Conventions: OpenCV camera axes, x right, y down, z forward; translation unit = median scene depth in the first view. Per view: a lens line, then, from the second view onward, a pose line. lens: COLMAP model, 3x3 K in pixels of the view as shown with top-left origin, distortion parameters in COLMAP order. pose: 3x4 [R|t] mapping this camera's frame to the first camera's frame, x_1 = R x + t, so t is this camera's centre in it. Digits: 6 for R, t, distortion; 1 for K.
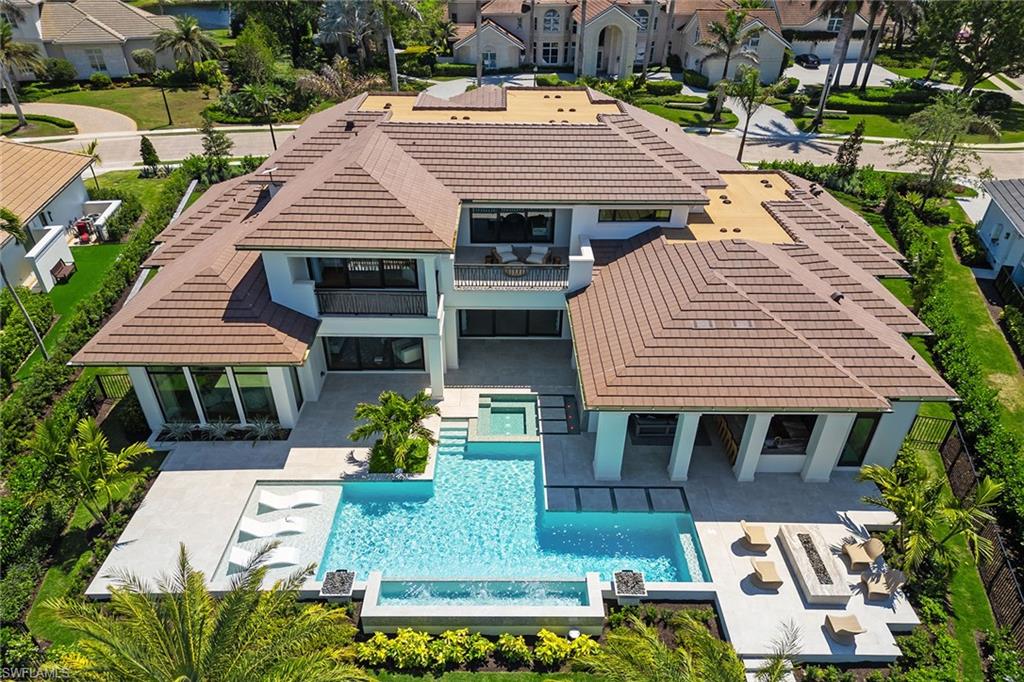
lens RADIAL K [[695.3, 0, 514.6], [0, 695.3, 399.4], [0, 0, 1]] dist [0.043282, -0.006470]
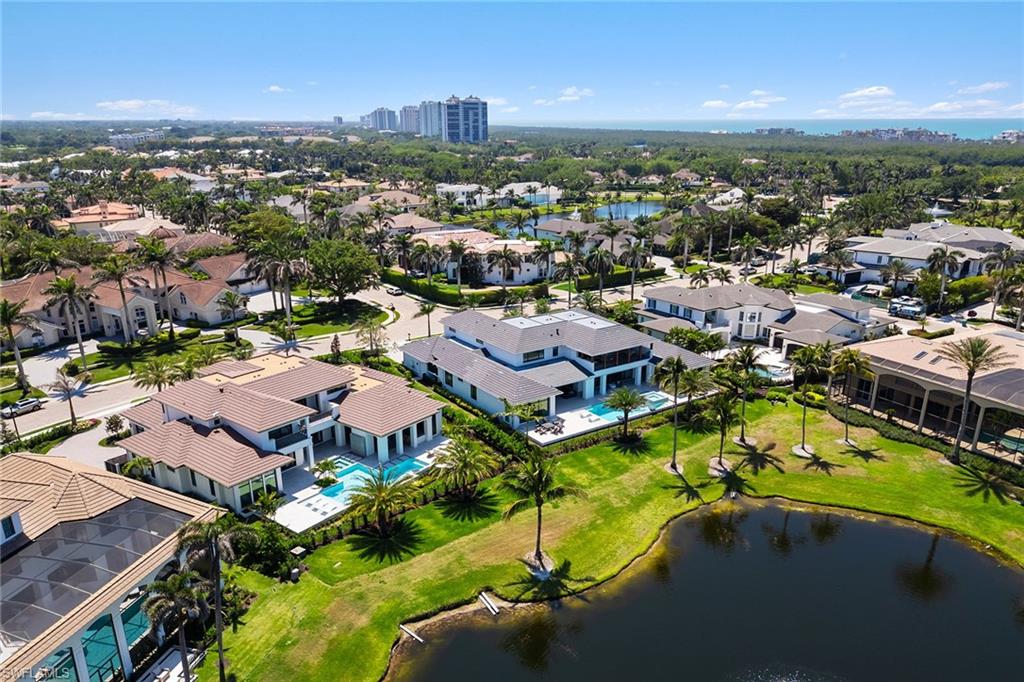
lens RADIAL K [[695.3, 0, 514.6], [0, 695.3, 399.4], [0, 0, 1]] dist [0.043282, -0.006470]
pose [[0.617025, -0.295410, 0.729392, -1.484978], [0.454818, 0.890256, -0.024189, 0.176067], [-0.642200, 0.346666, 0.683668, -1.418076]]
